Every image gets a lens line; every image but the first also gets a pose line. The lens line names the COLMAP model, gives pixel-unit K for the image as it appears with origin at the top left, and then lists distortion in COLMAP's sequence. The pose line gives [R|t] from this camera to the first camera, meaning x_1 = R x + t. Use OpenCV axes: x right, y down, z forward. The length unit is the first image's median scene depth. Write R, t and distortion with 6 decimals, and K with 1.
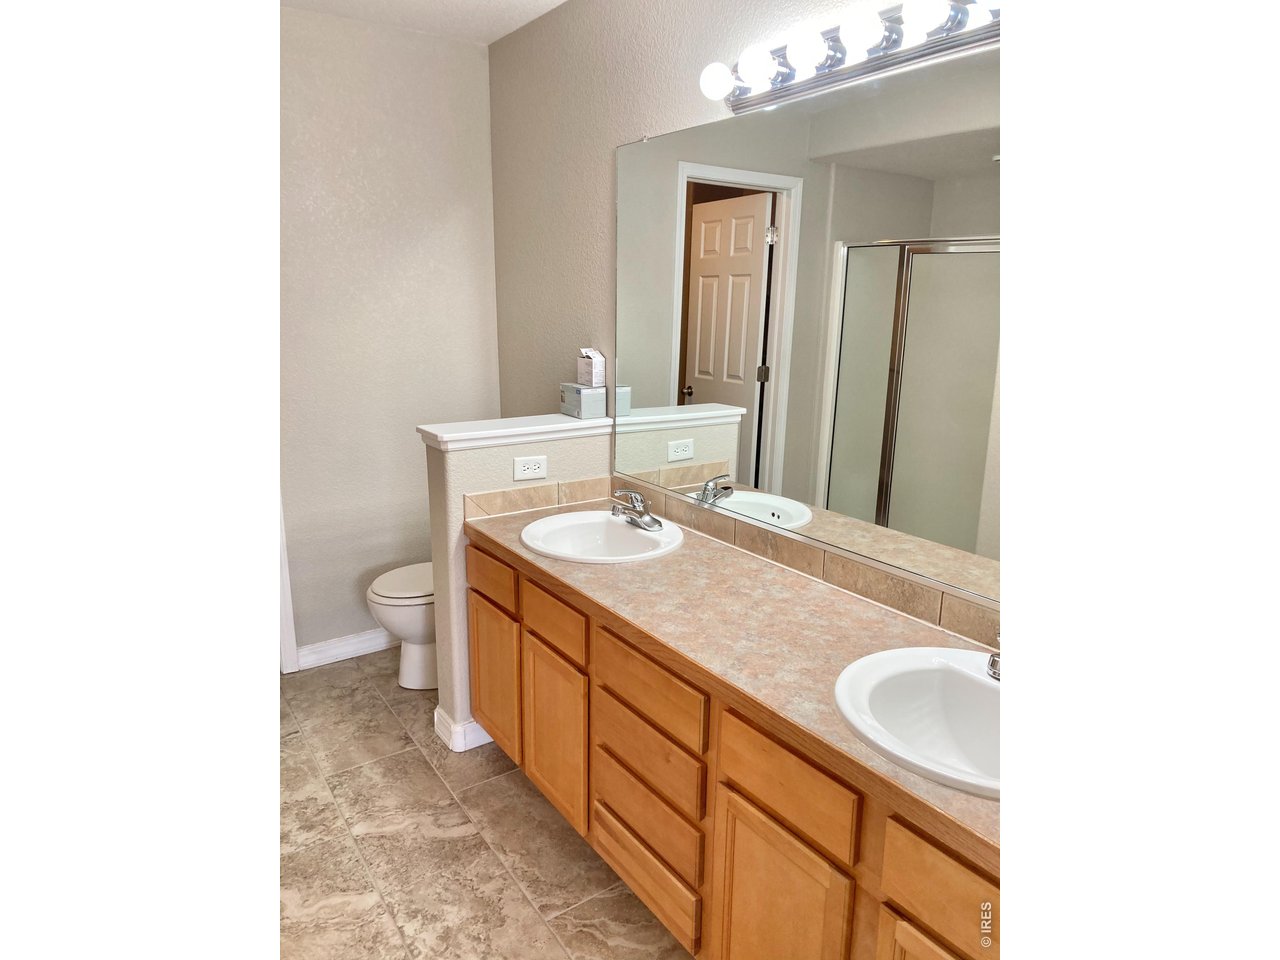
lens RADIAL K [[781.4, 0, 644.2], [0, 781.4, 482.4], [0, 0, 1]] dist [0.008124, 0.000013]
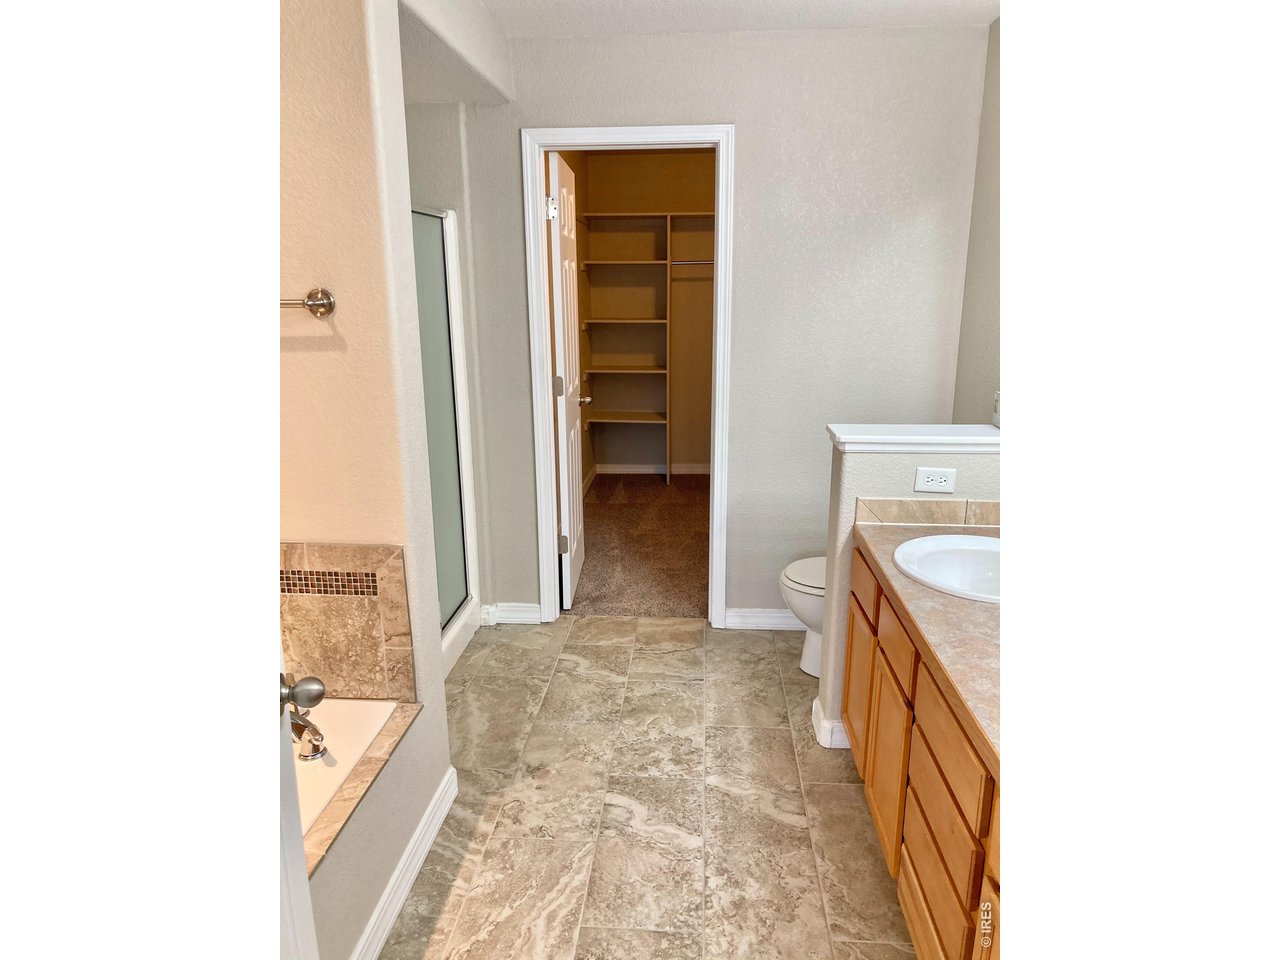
lens RADIAL K [[781.4, 0, 644.7], [0, 781.4, 479.4], [0, 0, 1]] dist [0.008124, 0.000013]
pose [[0.769988, 0.141998, -0.622058, 0.182157], [-0.134687, 0.989126, 0.059072, -0.030209], [0.623681, 0.038298, 0.780740, 0.054077]]
